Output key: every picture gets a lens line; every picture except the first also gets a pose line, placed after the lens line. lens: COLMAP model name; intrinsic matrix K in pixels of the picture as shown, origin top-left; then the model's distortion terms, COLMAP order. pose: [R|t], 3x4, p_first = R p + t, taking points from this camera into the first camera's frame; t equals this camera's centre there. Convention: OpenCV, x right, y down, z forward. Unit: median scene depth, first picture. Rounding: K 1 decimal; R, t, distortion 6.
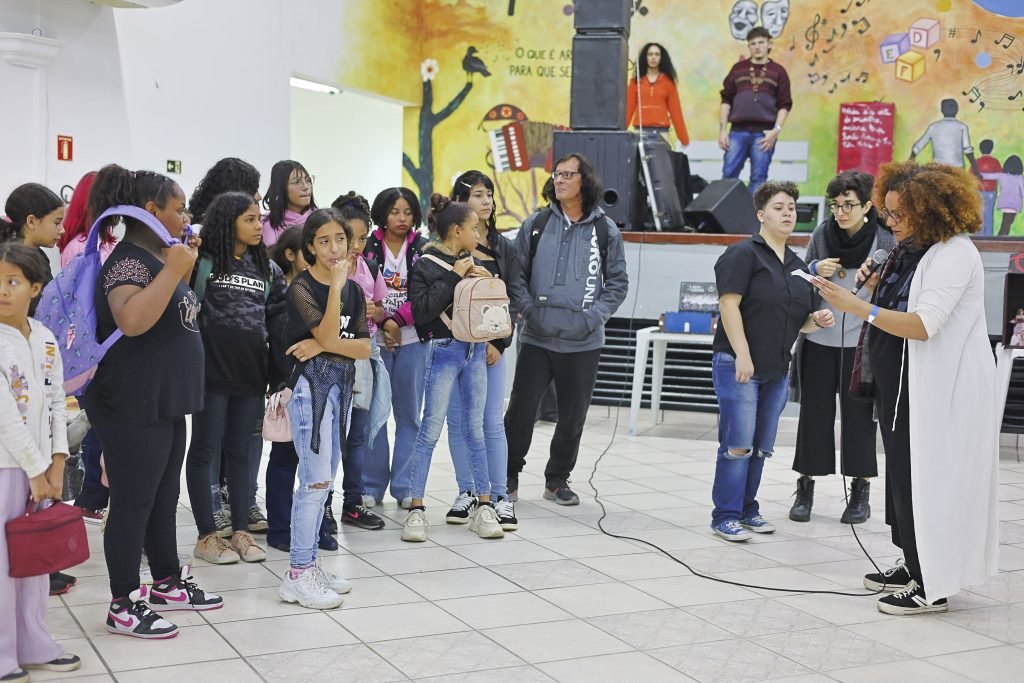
lens RADIAL K [[1372.8, 0, 512.0], [0, 1372.8, 341.5], [0, 0, 1]] dist [0.028348, -0.019171]
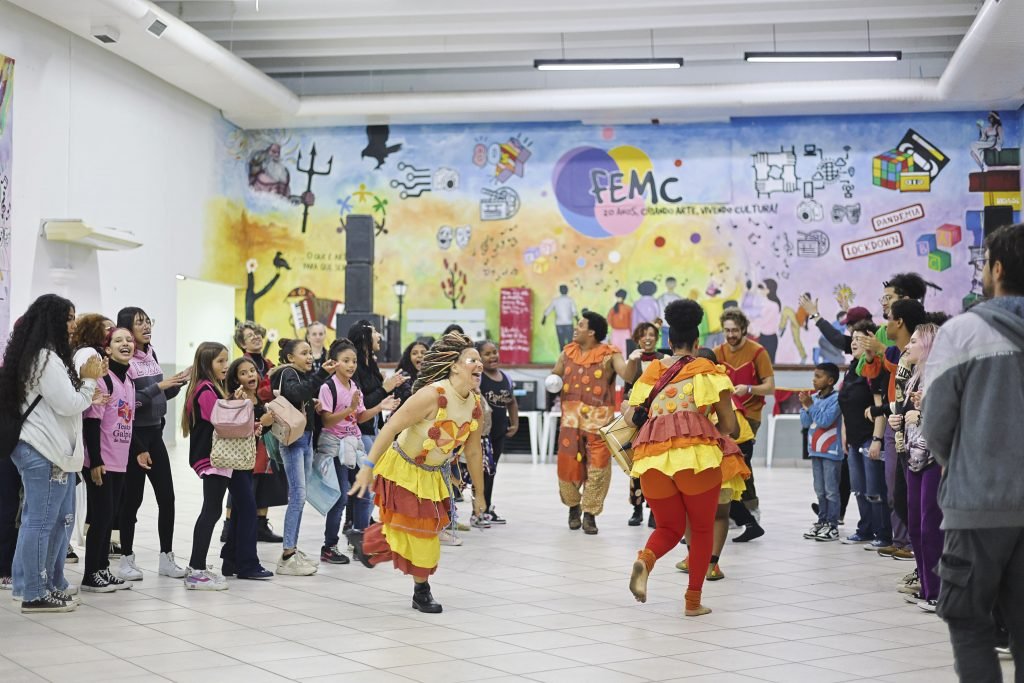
lens RADIAL K [[1372.8, 0, 512.0], [0, 1372.8, 341.5], [0, 0, 1]] dist [0.028348, -0.019171]
pose [[0.985410, -0.016270, 0.169420, -0.036672], [0.033221, 0.994661, -0.097705, 0.057921], [-0.166926, 0.101908, 0.980689, -0.636801]]
